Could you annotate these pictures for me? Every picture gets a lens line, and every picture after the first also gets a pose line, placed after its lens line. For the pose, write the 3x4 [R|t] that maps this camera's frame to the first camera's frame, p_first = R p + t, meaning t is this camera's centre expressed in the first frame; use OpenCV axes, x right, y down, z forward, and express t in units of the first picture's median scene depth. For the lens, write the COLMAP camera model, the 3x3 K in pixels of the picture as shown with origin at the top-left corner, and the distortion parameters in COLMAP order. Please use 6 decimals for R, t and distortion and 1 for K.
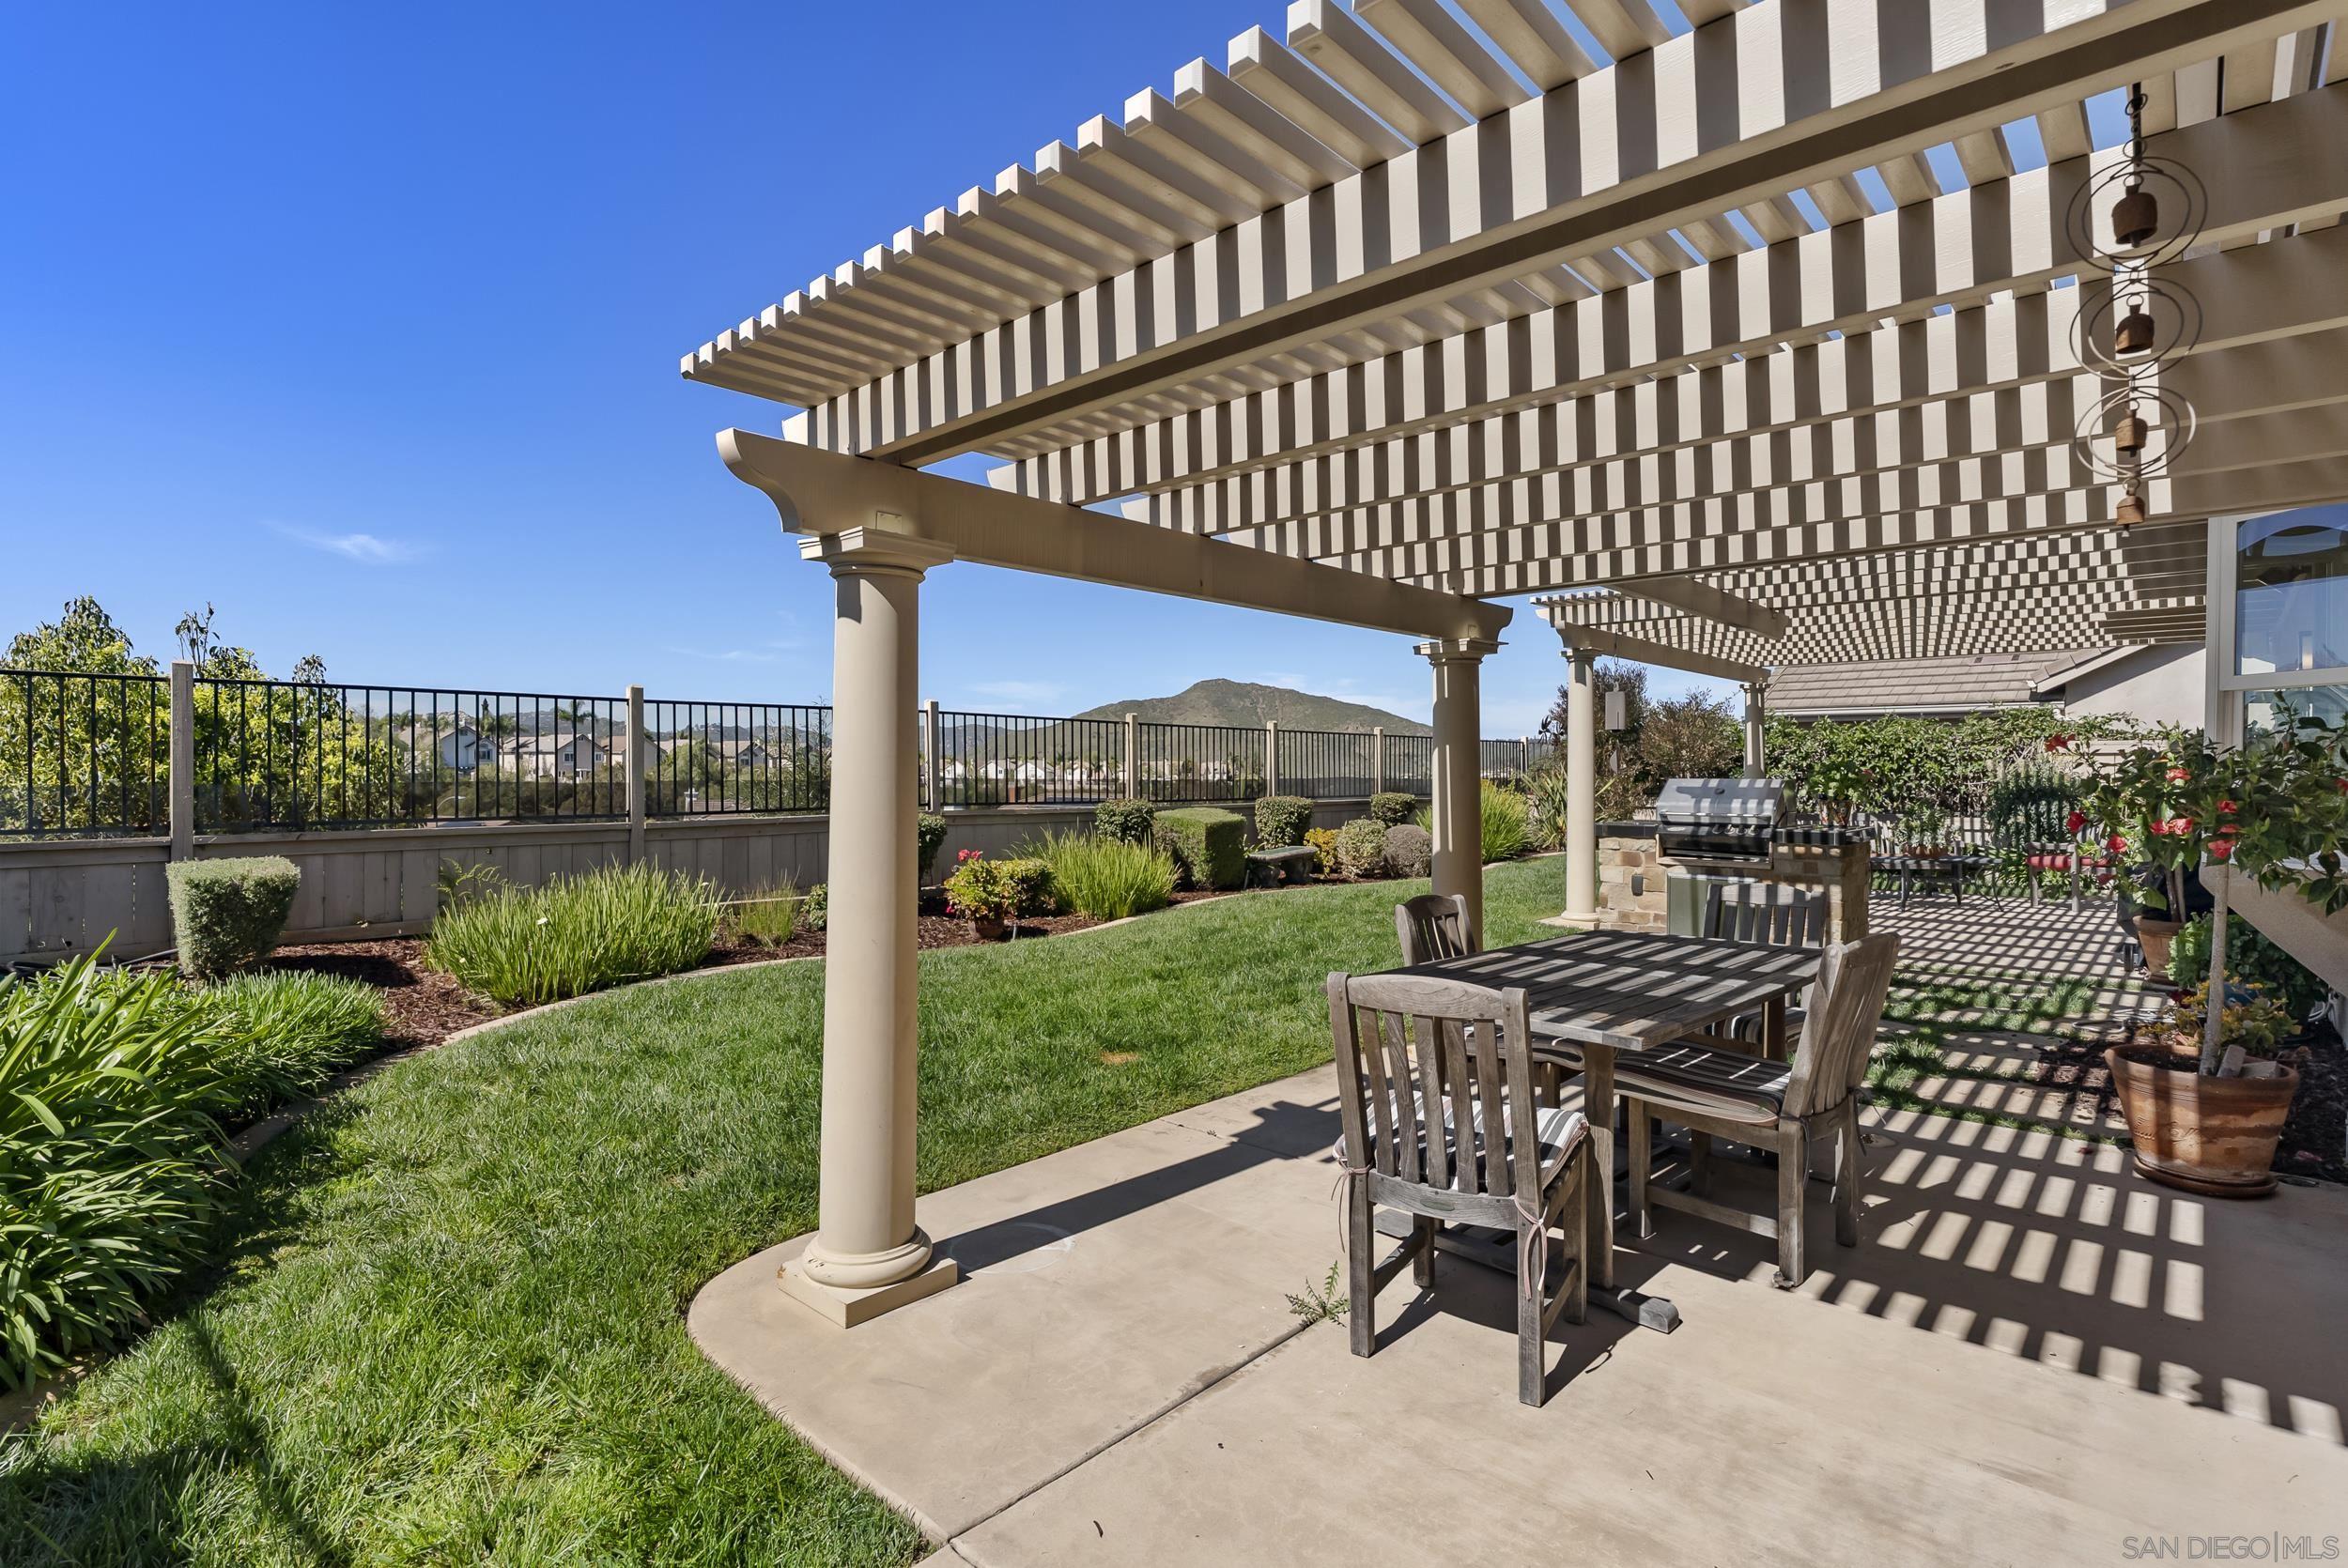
lens RADIAL K [[1094.9, 0, 1185.5], [0, 1094.9, 726.0], [0, 0, 1]] dist [0.002582, 0.000362]
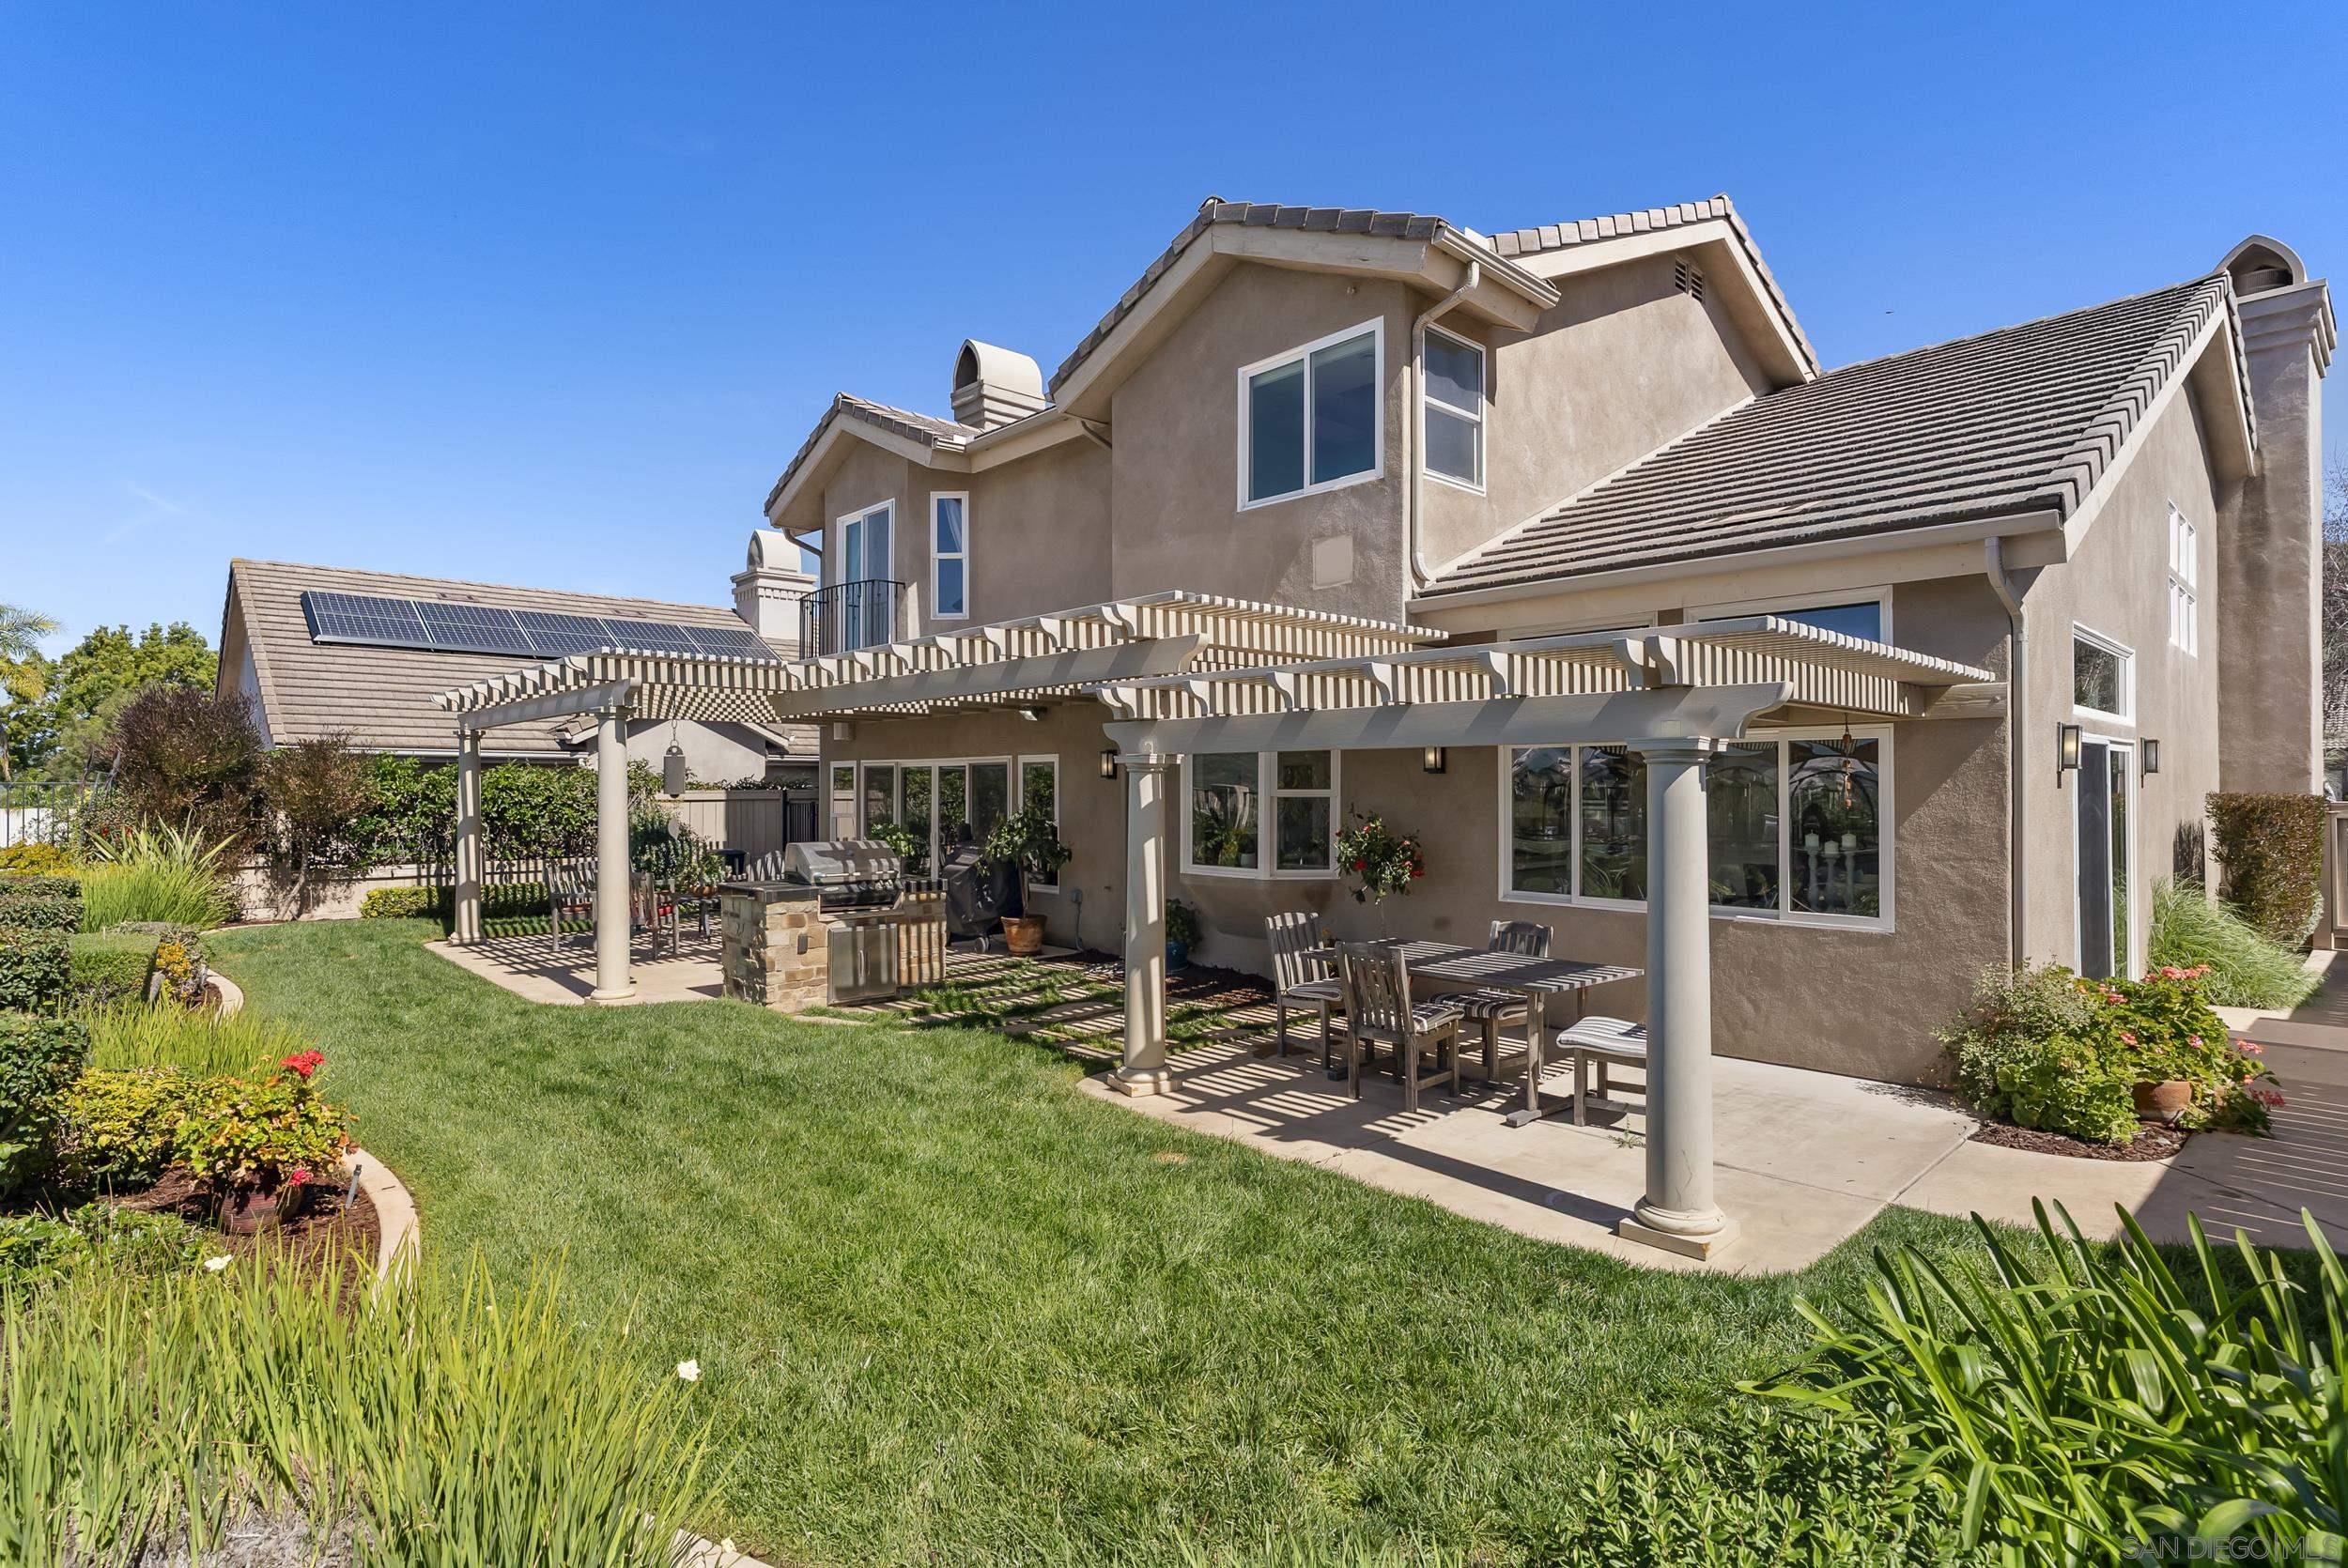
lens RADIAL K [[1170.8, 0, 1137.5], [0, 1170.8, 785.5], [0, 0, 1]] dist [-0.003389, -0.000283]
pose [[0.101447, 0.003443, 0.994835, -0.430529], [-0.041388, 0.999143, 0.000762, -0.014700], [-0.993980, -0.041251, 0.101502, 0.355279]]
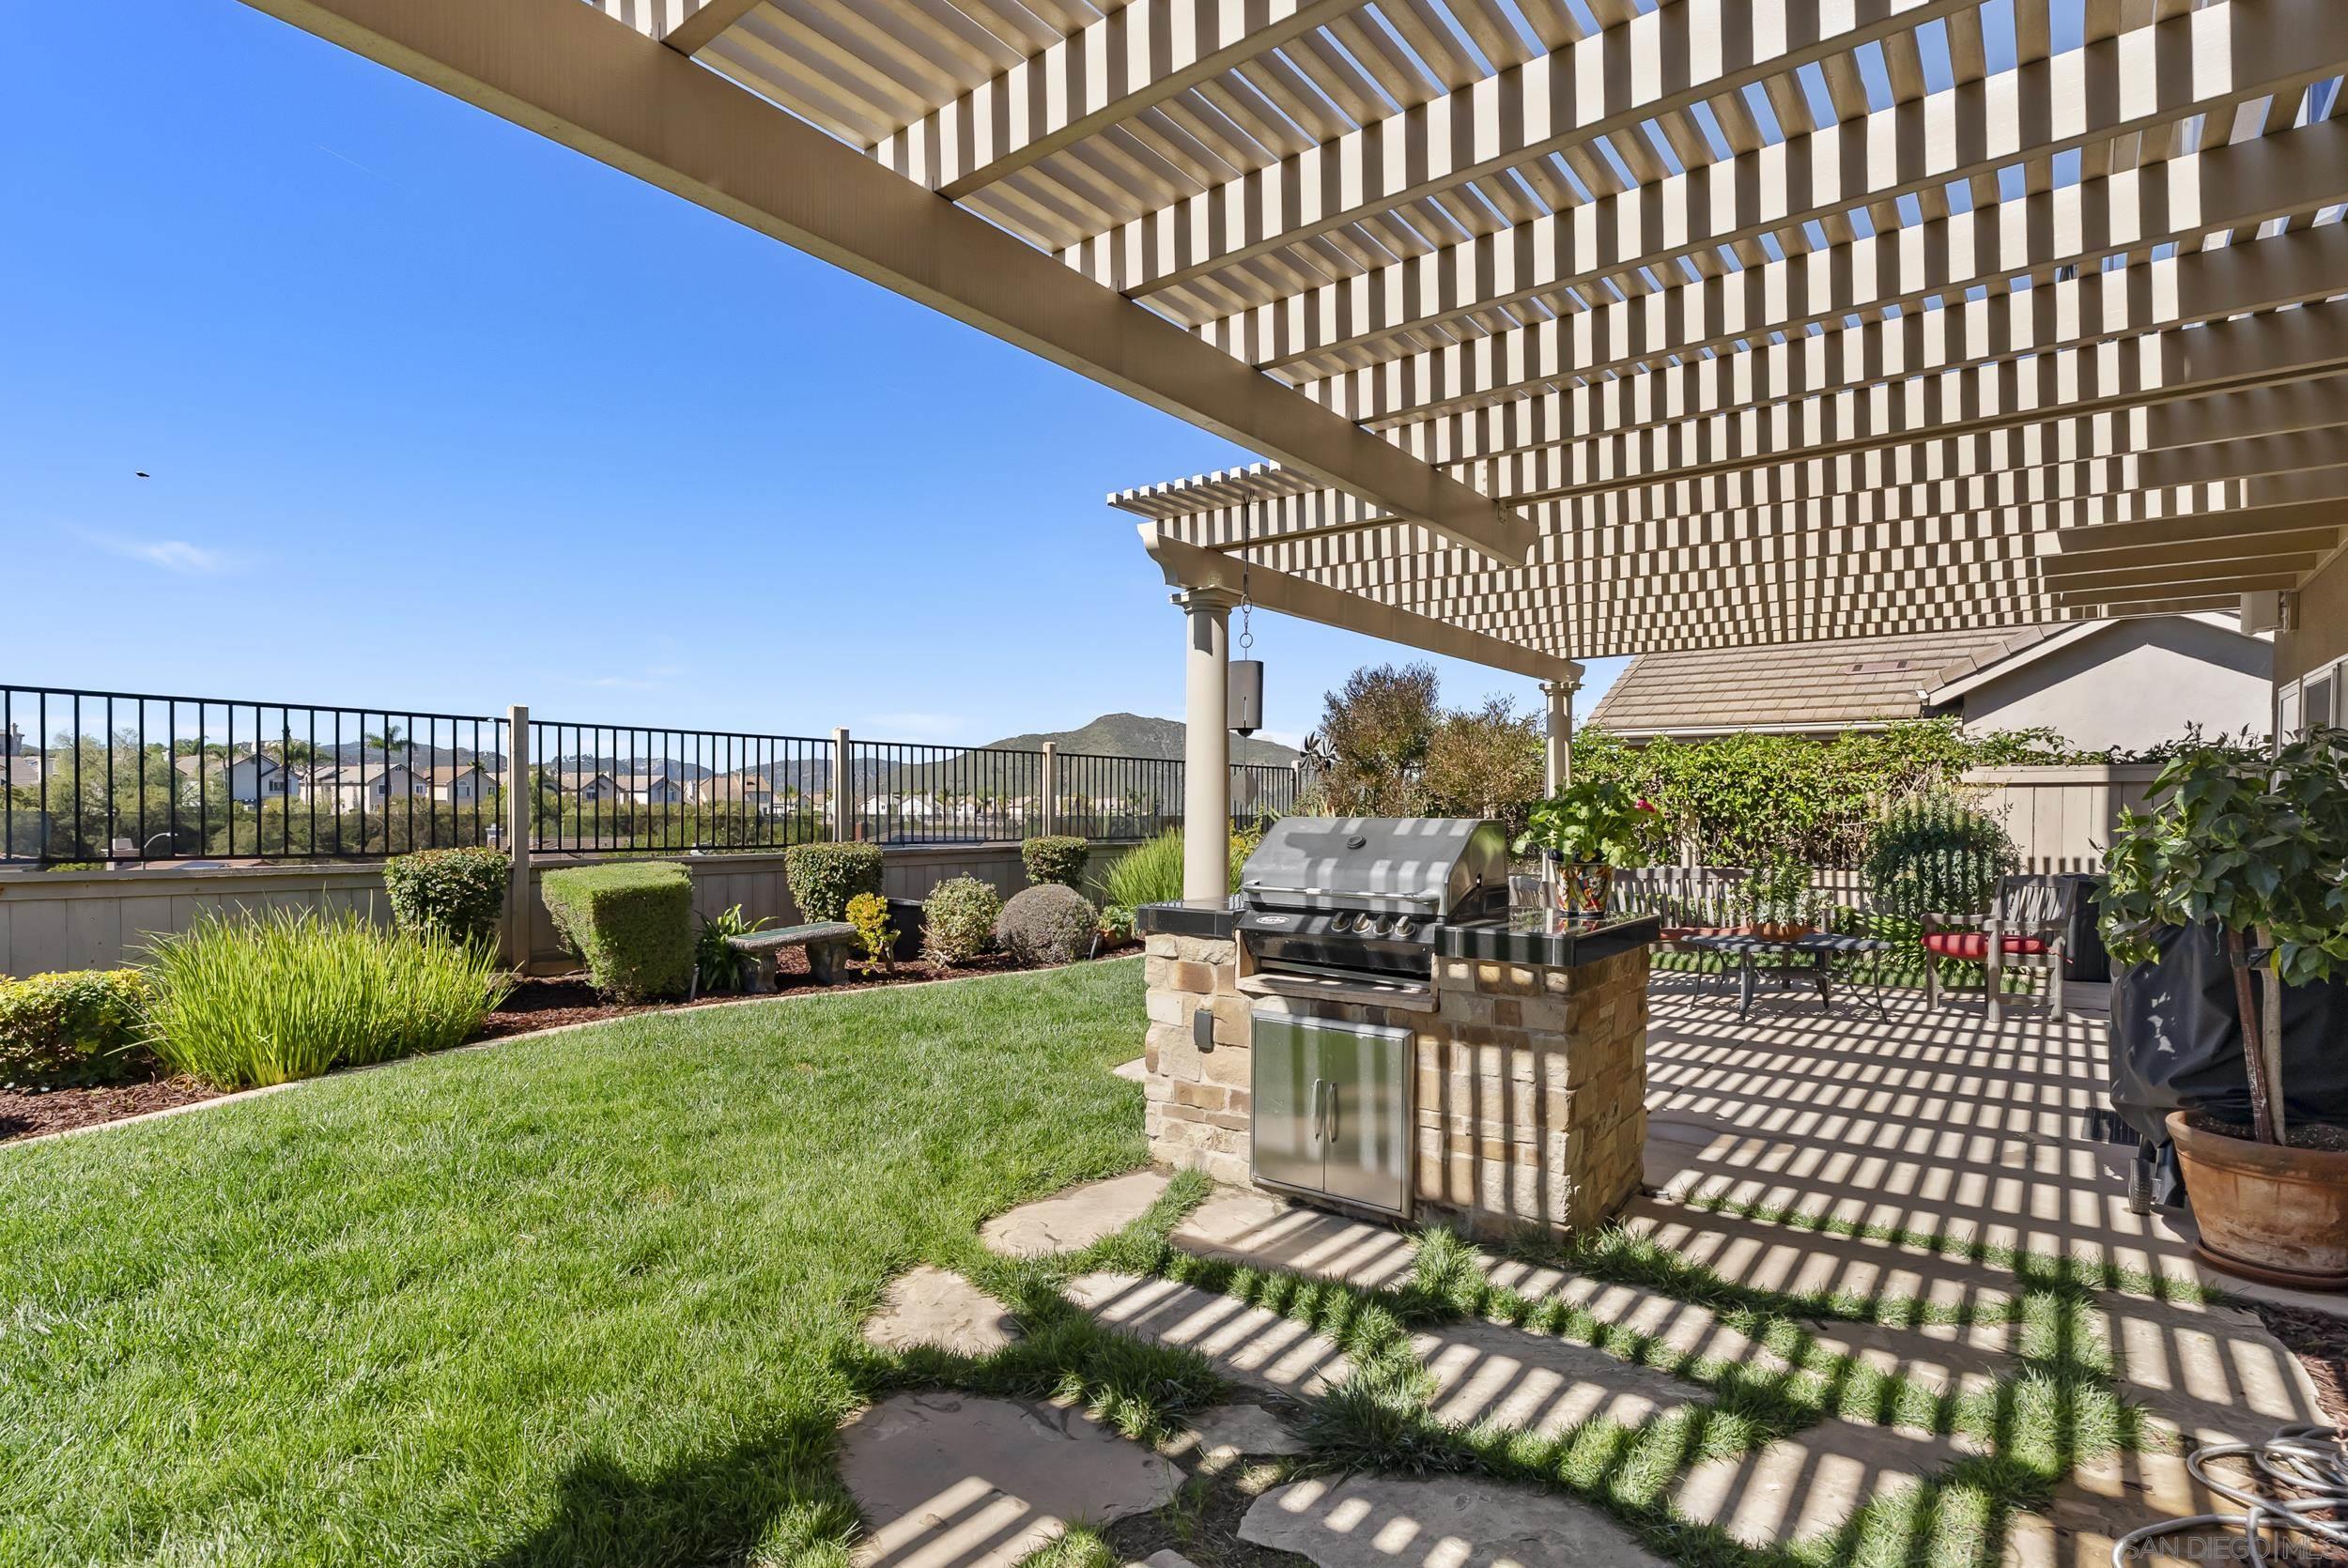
lens RADIAL K [[1128.7, 0, 1168.9], [0, 1128.7, 767.6], [0, 0, 1]] dist [-0.003340, -0.000266]
pose [[0.996856, 0.006629, 0.078952, 0.221832], [-0.007086, 0.999960, 0.005517, 0.014507], [-0.078912, -0.006059, 0.996863, 0.308258]]
